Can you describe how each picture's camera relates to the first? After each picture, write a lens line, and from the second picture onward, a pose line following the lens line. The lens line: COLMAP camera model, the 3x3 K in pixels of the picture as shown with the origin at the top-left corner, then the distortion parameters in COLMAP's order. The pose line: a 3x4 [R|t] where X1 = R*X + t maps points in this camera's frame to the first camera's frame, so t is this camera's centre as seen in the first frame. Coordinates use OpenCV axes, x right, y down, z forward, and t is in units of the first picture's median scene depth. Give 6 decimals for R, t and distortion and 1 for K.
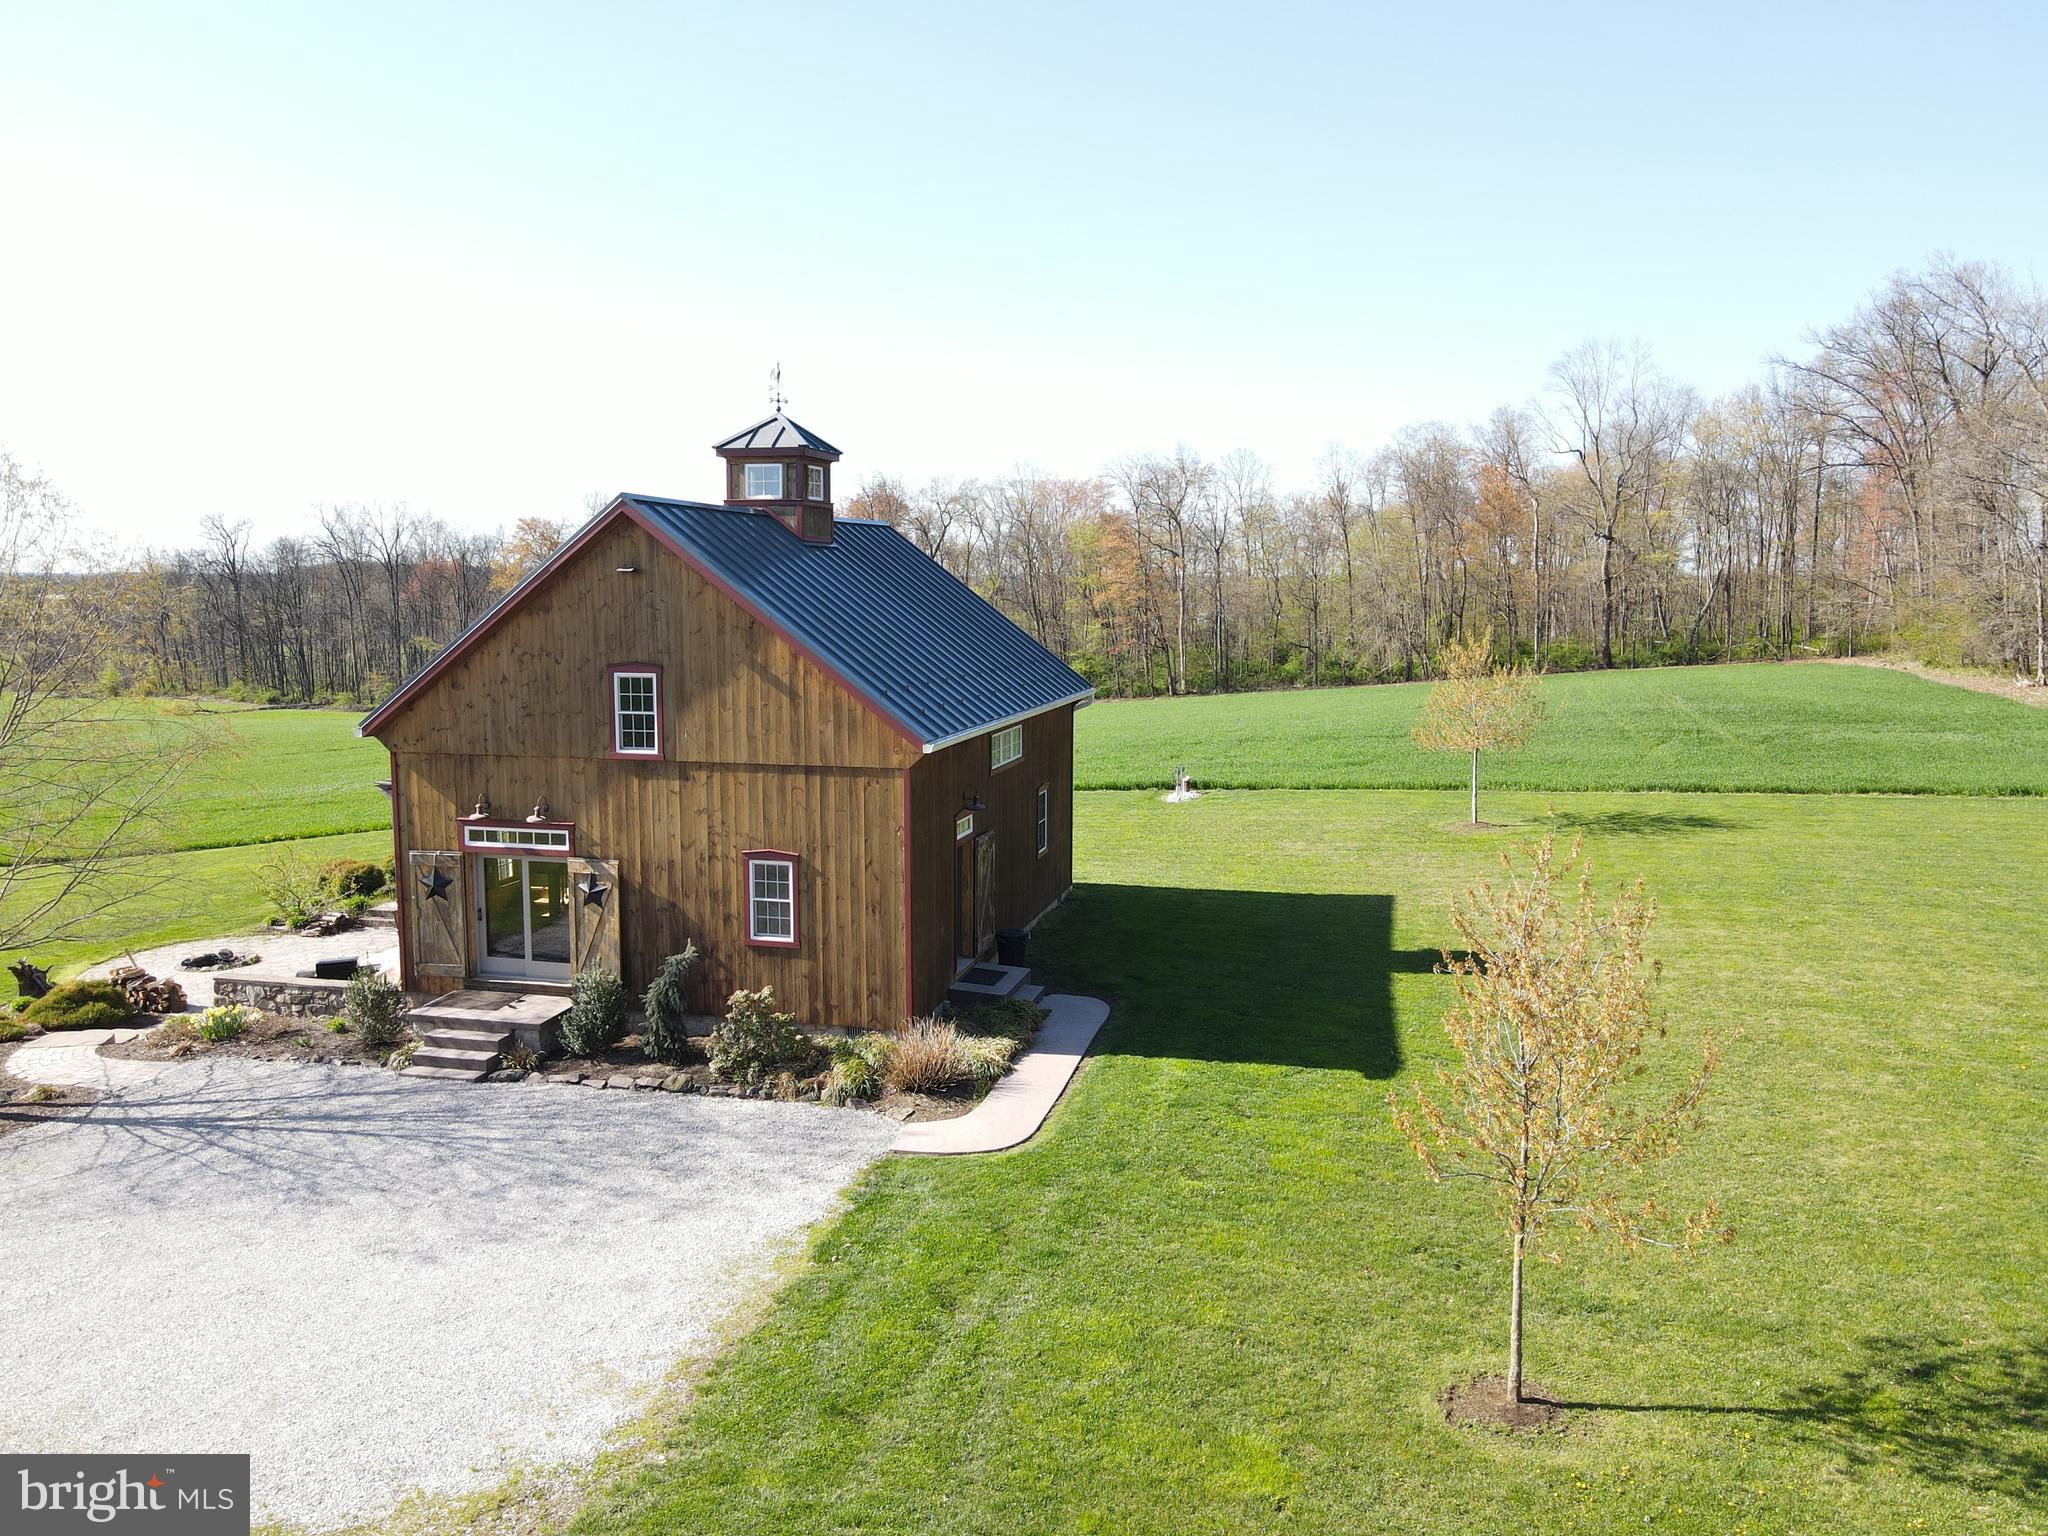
lens RADIAL K [[1449.3, 0, 1024.0], [0, 1449.3, 768.0], [0, 0, 1]] dist [-0.086334, 0.125811]
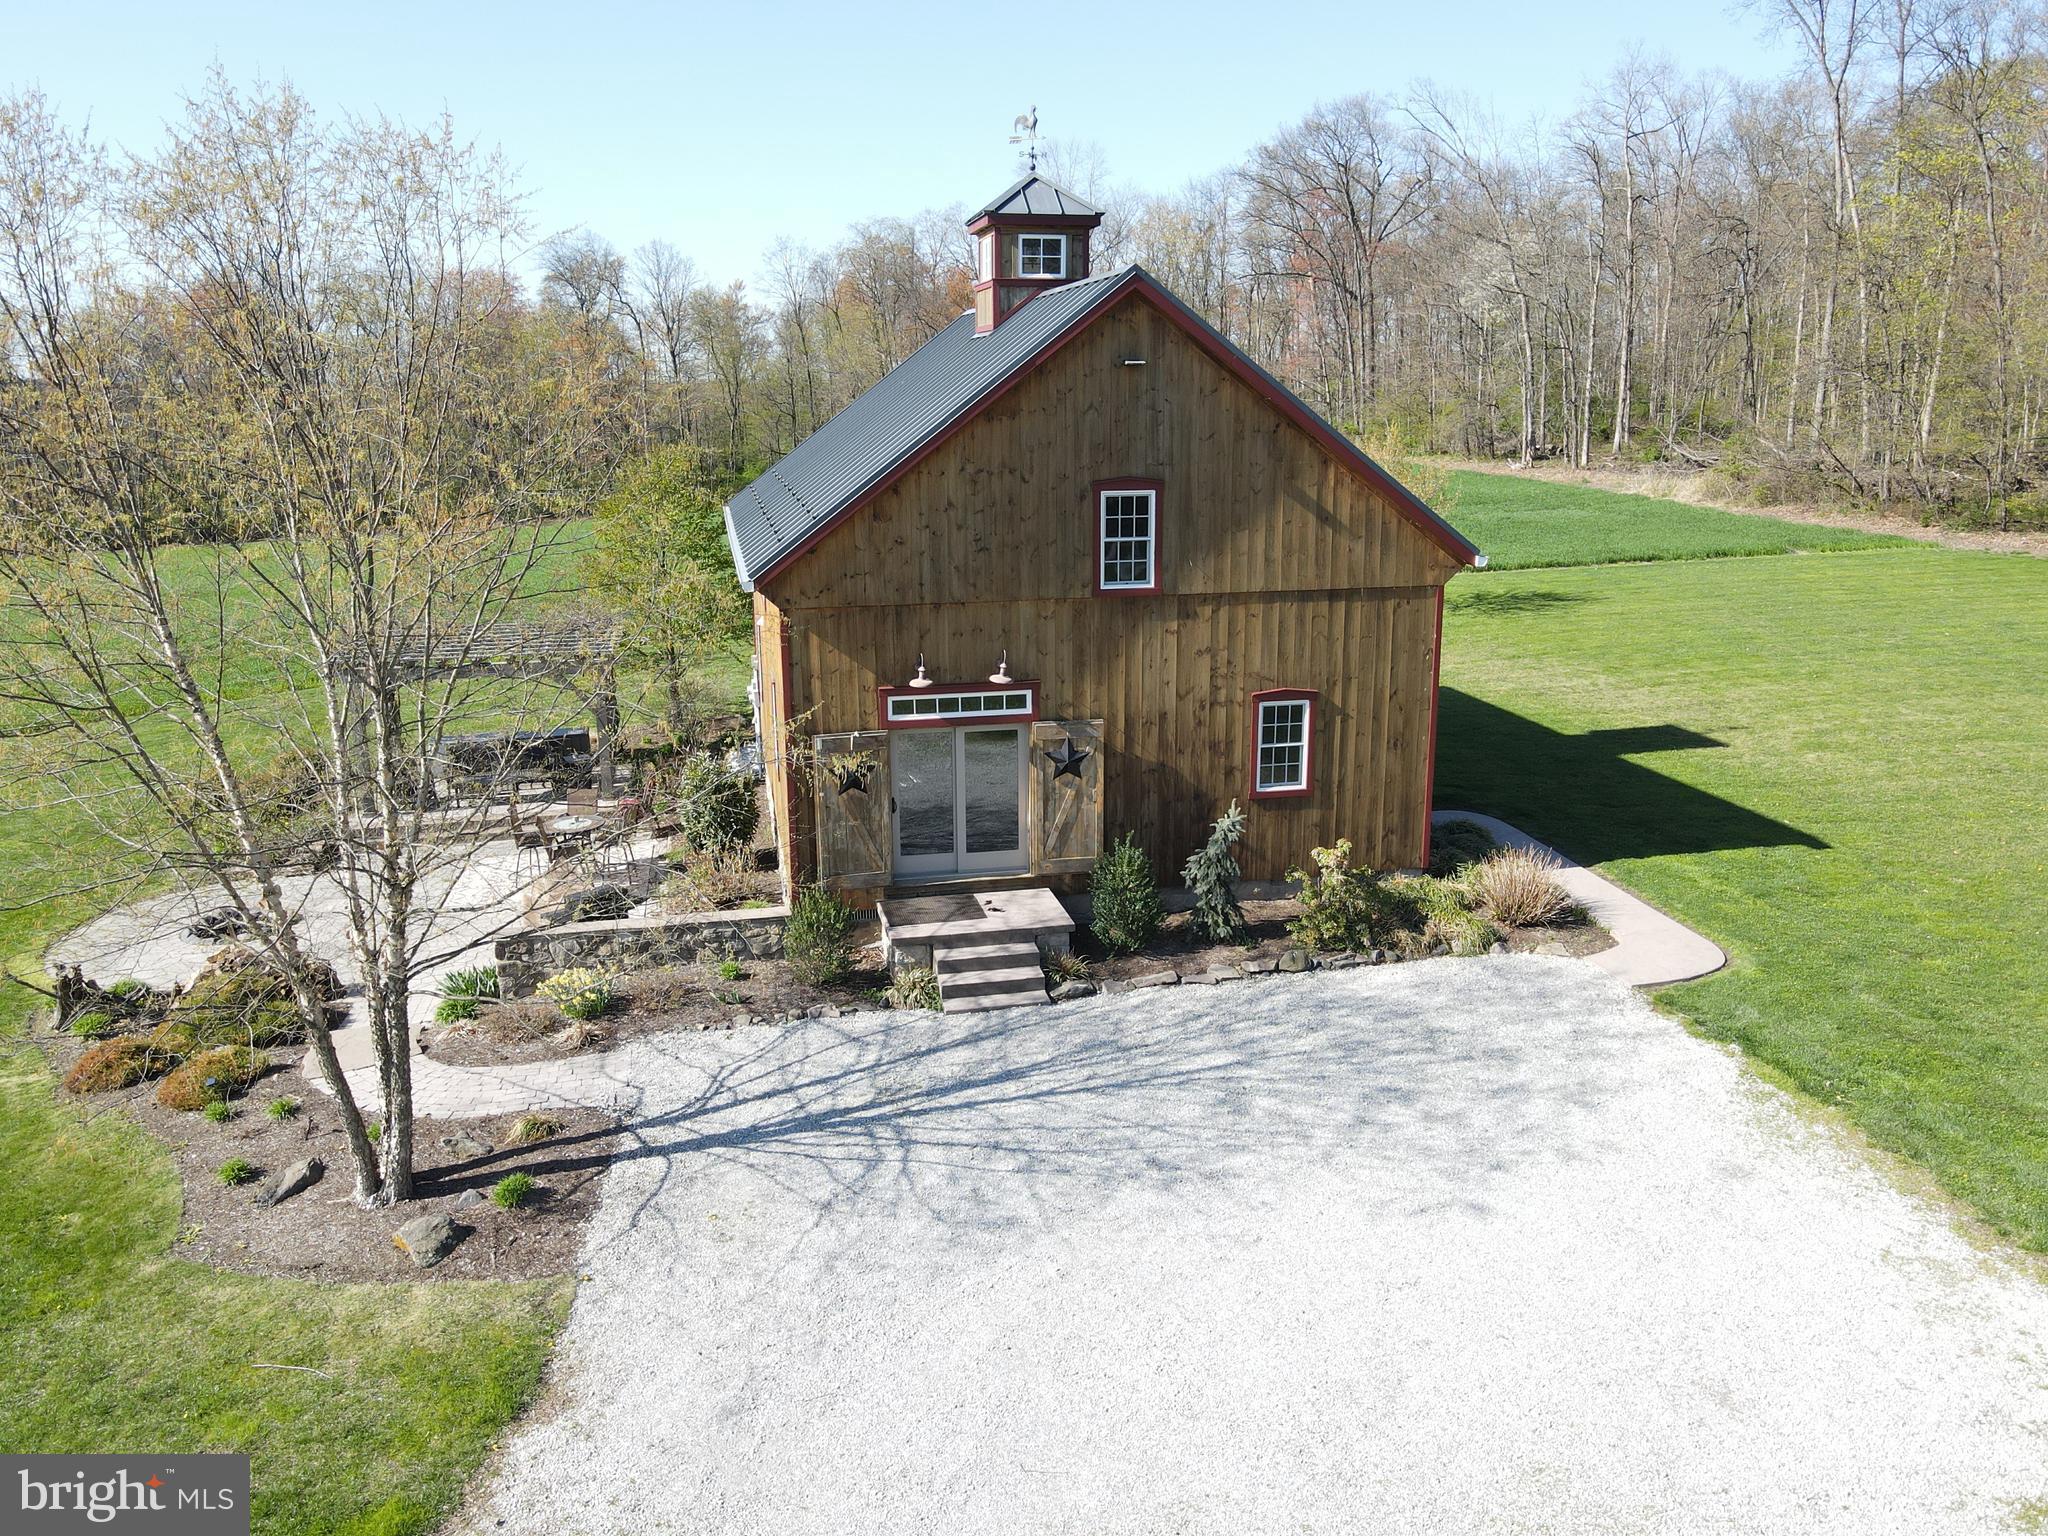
lens RADIAL K [[1440.7, 0, 1024.0], [0, 1440.7, 768.0], [0, 0, 1]] dist [-0.029304, 0.004488]
pose [[0.912502, -0.114514, 0.392718, -0.668761], [0.061563, 0.987528, 0.144910, -0.032432], [-0.404414, -0.108054, 0.908170, 0.261318]]
